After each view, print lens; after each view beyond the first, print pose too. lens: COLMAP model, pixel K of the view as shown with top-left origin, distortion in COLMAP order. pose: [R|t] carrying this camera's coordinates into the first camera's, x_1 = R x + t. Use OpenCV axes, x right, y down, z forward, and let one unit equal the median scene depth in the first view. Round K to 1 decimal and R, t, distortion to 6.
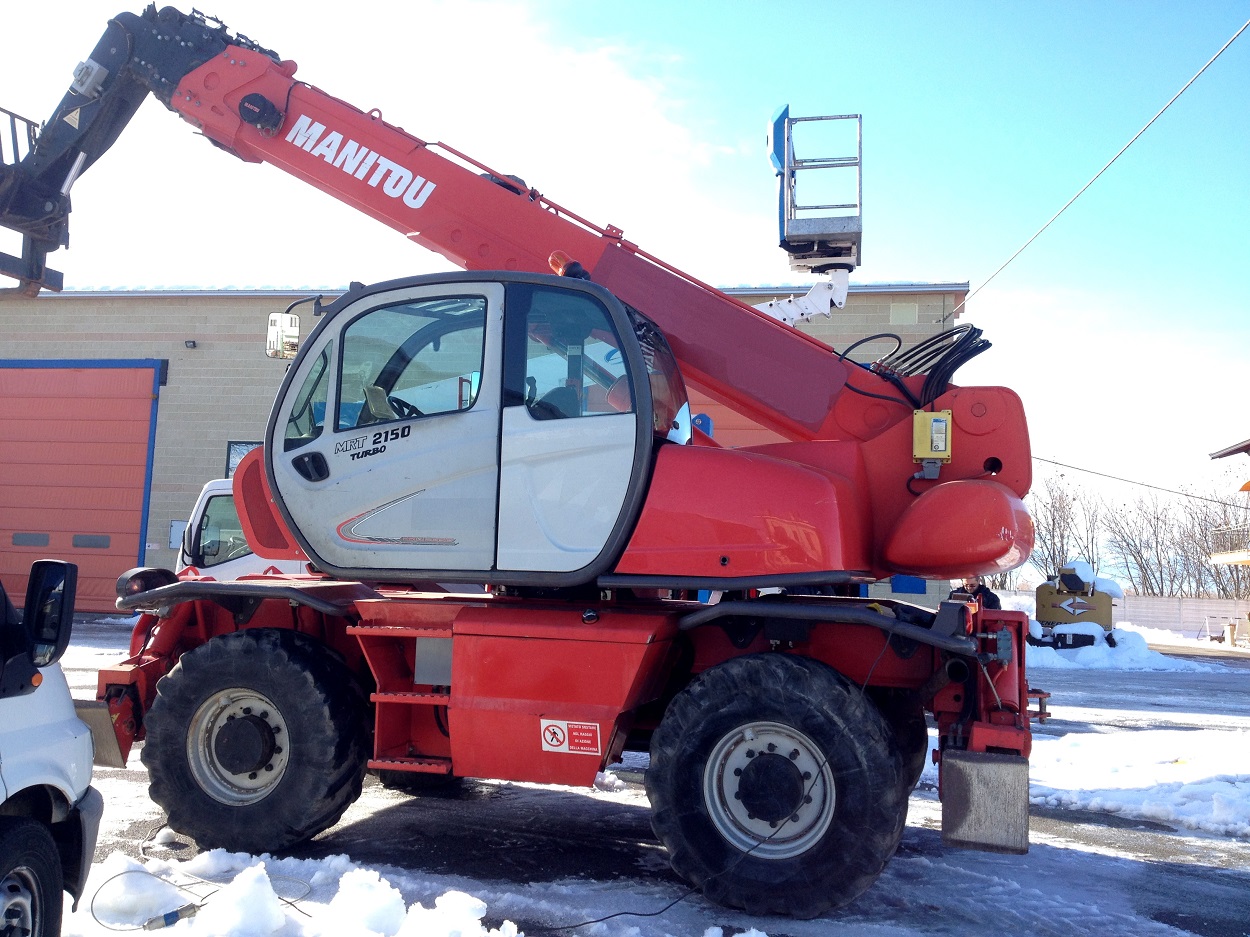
lens RADIAL K [[1244.1, 0, 619.7], [0, 1244.1, 467.7], [0, 0, 1]] dist [0.017179, 0.000000]
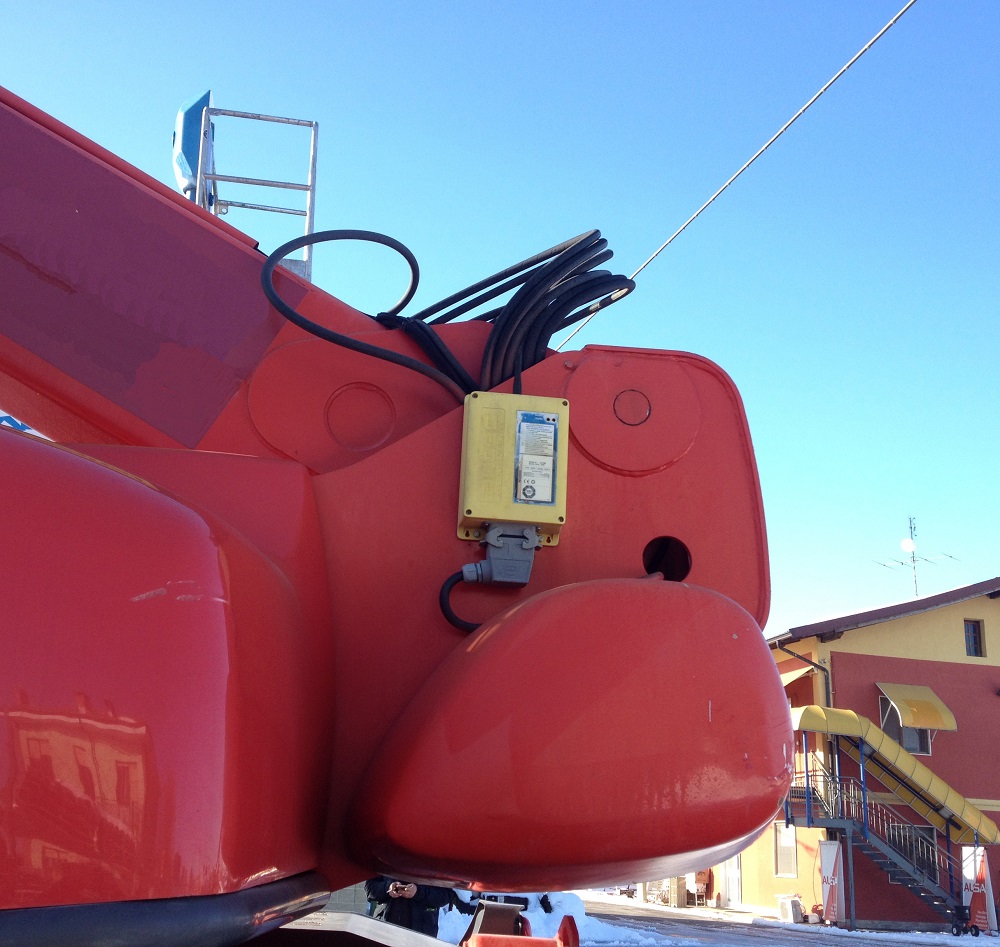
lens RADIAL K [[1241.8, 0, 458.9], [0, 1241.8, 448.6], [0, 0, 1]] dist [0.131823, 0.000000]
pose [[0.942008, 0.106966, 0.318088, 0.119551], [-0.043137, 0.978574, -0.201325, 0.041480], [-0.332808, 0.175929, 0.926438, 0.660163]]
